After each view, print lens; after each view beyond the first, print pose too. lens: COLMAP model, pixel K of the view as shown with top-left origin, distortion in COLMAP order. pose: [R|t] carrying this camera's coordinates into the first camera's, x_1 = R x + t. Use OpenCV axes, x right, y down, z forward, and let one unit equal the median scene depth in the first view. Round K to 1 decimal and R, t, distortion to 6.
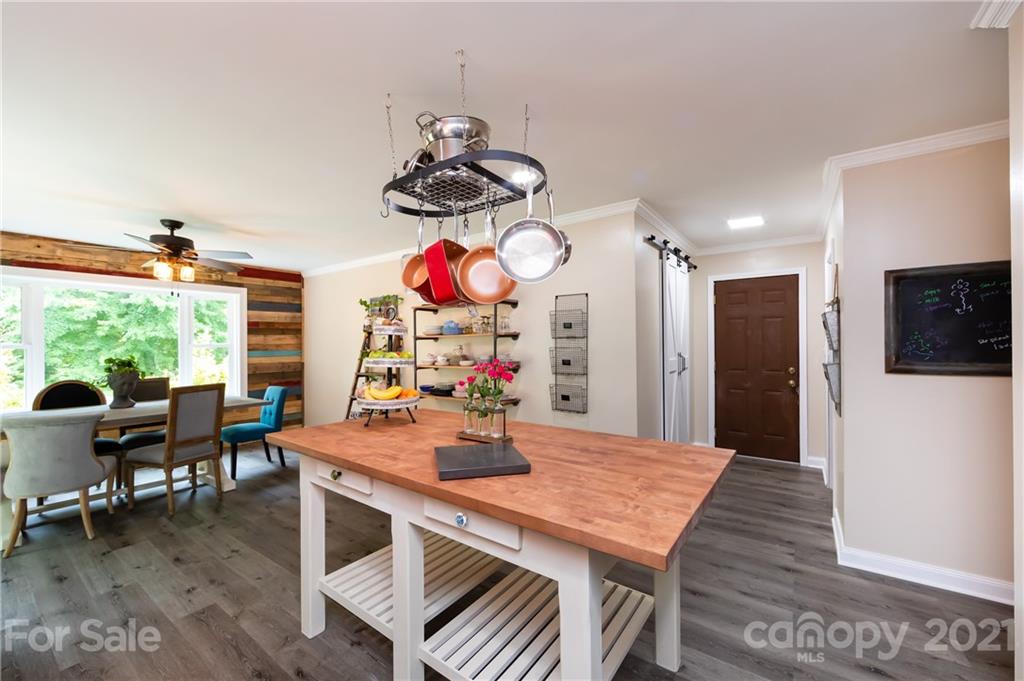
lens RADIAL K [[401.3, 0, 514.0], [0, 401.3, 342.1], [0, 0, 1]] dist [-0.001490, -0.000798]
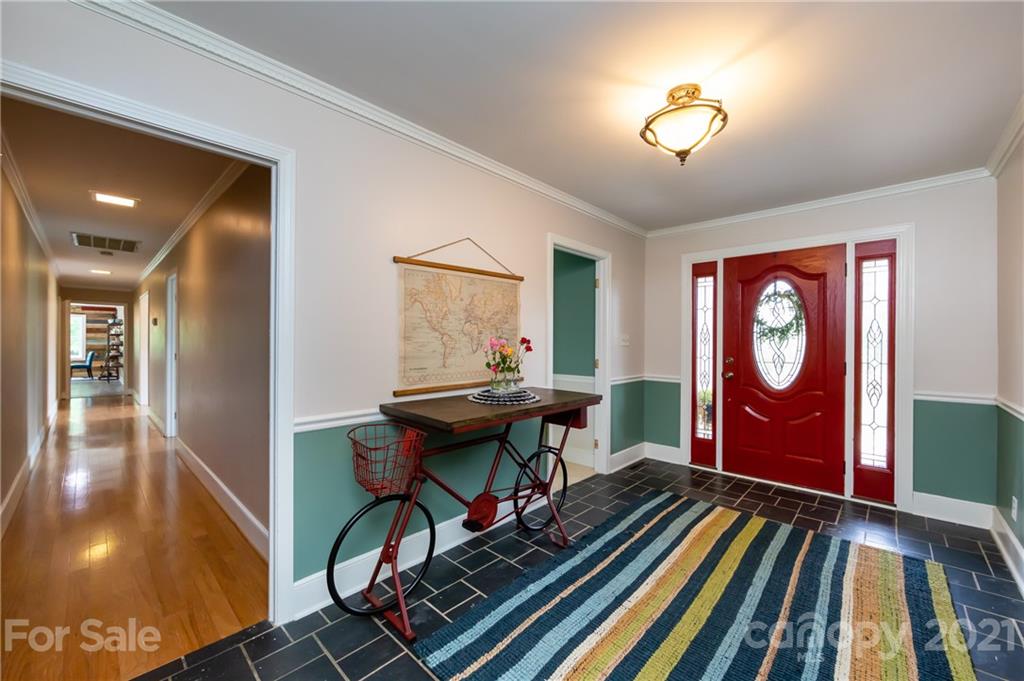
lens RADIAL K [[401.3, 0, 512.0], [0, 401.3, 339.7], [0, 0, 1]] dist [-0.001490, -0.000798]
pose [[0.990885, 0.015586, -0.133805, 2.747877], [-0.015124, 0.999876, 0.004463, -0.034778], [0.133858, -0.002399, 0.990998, -1.338013]]
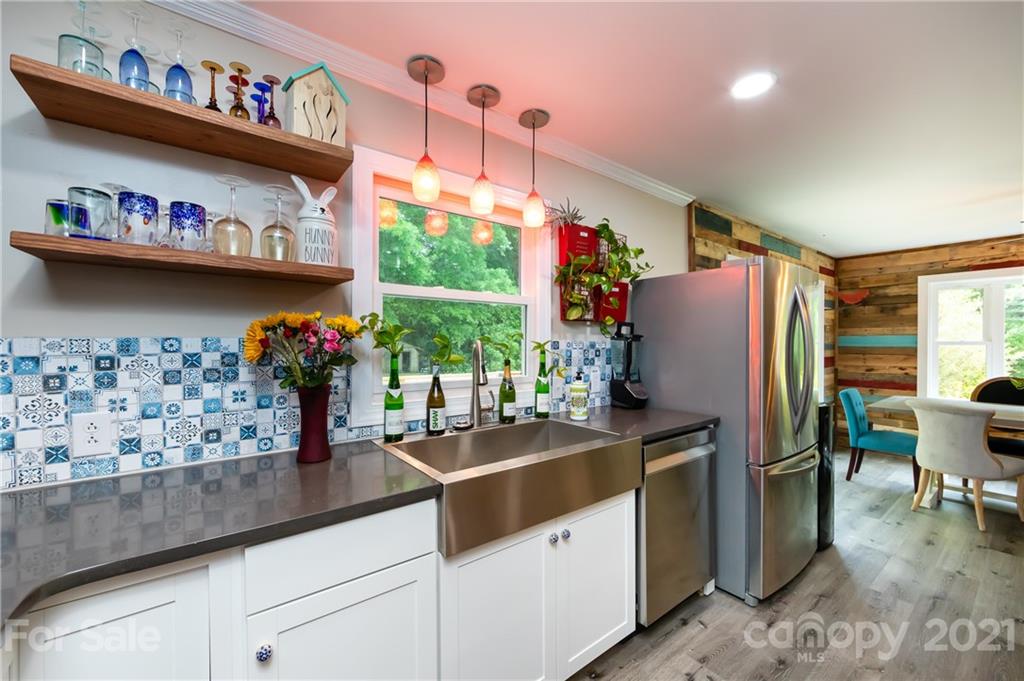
lens RADIAL K [[401.3, 0, 511.2], [0, 401.3, 343.9], [0, 0, 1]] dist [-0.001490, -0.000798]
pose [[-0.303042, 0.008662, -0.952938, 0.171007], [0.003087, 0.999962, 0.008108, 0.000315], [0.952972, -0.000485, -0.303057, 0.096564]]
